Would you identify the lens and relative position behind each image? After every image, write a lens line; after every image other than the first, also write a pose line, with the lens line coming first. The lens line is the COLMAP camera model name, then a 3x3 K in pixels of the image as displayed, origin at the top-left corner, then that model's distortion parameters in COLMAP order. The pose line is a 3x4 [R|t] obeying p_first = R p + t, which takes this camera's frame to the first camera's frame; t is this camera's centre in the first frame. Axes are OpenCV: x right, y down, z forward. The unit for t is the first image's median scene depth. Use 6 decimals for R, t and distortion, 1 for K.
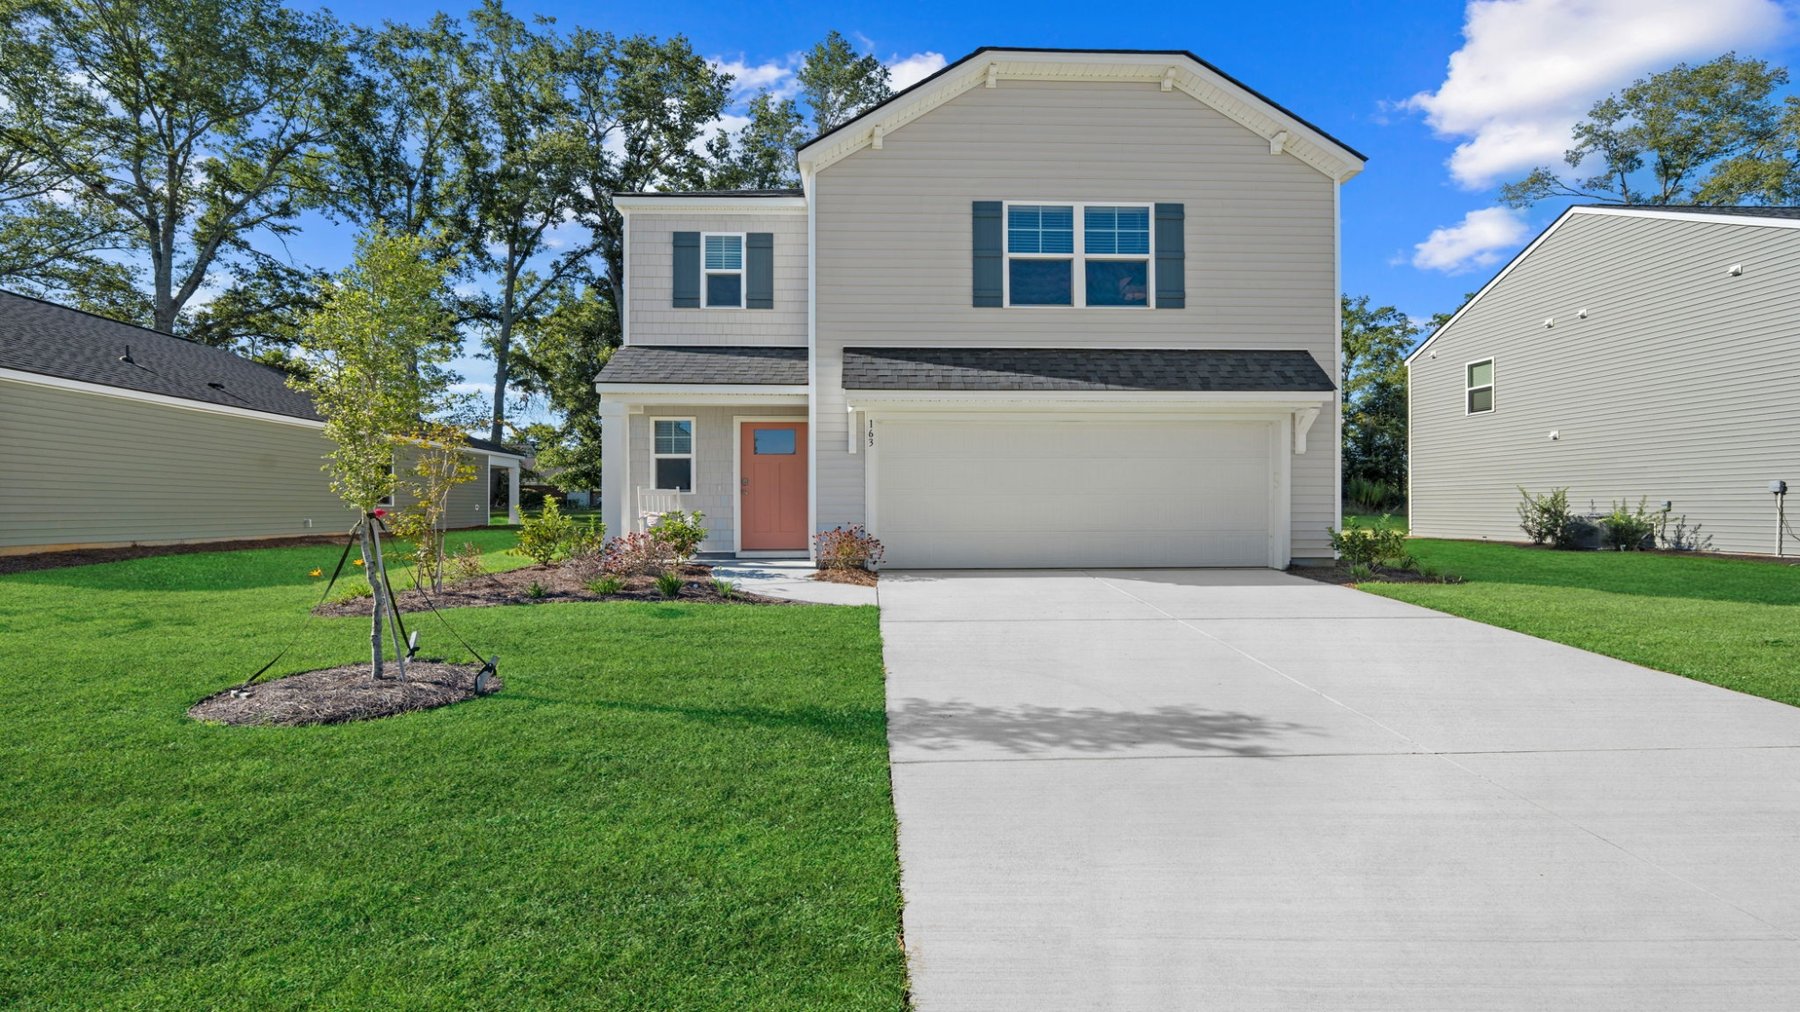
lens RADIAL K [[805.8, 0, 903.5], [0, 805.8, 508.2], [0, 0, 1]] dist [-0.004617, -0.000429]
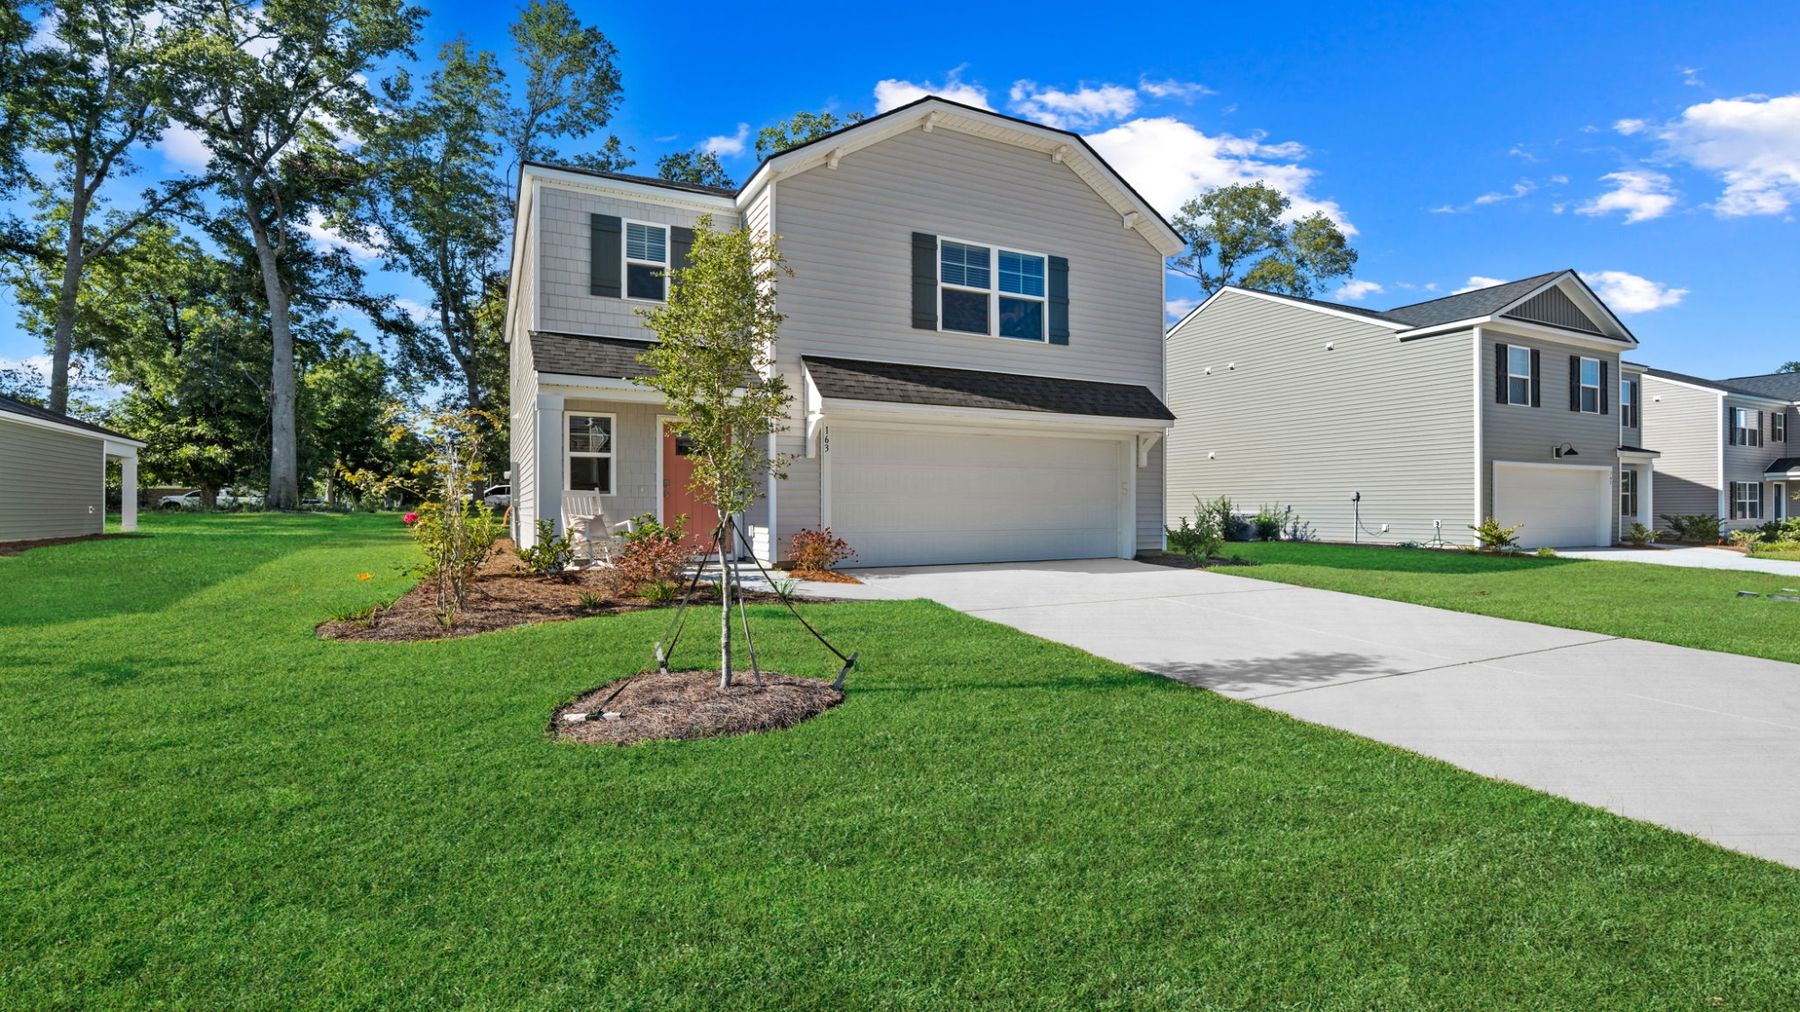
lens RADIAL K [[805.8, 0, 895.4], [0, 805.8, 509.7], [0, 0, 1]] dist [-0.004617, -0.000429]
pose [[0.908388, 0.000265, 0.418127, -0.354553], [-0.000196, 1.000000, -0.000207, -0.001159], [-0.418127, 0.000106, 0.908388, 0.009812]]
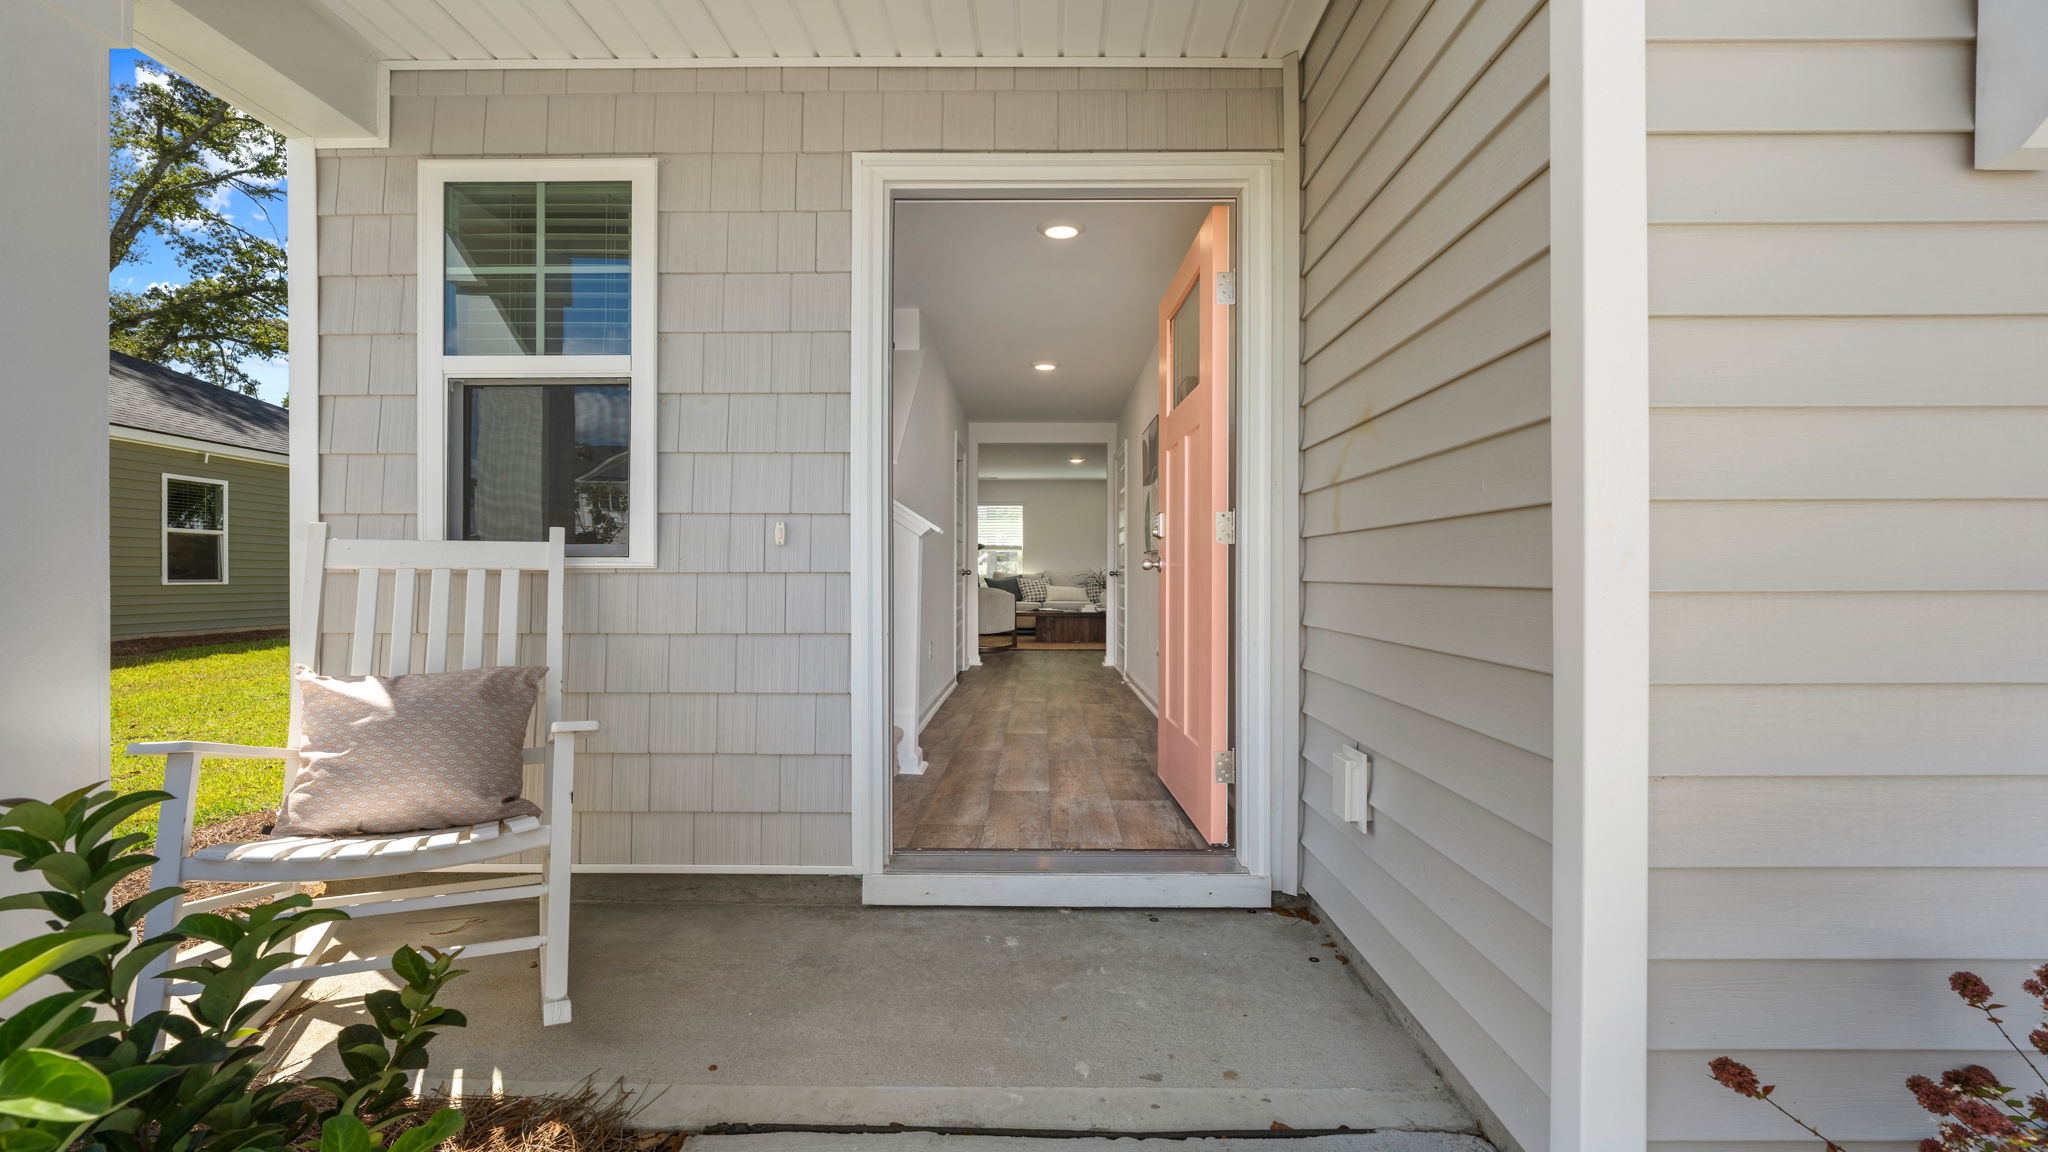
lens RADIAL K [[916.9, 0, 1030.1], [0, 916.9, 575.9], [0, 0, 1]] dist [-0.004617, -0.000429]
pose [[0.998586, 0.001072, -0.053143, -0.159478], [-0.001175, 0.999998, -0.001902, -0.015554], [0.053141, 0.001961, 0.998585, 0.792356]]
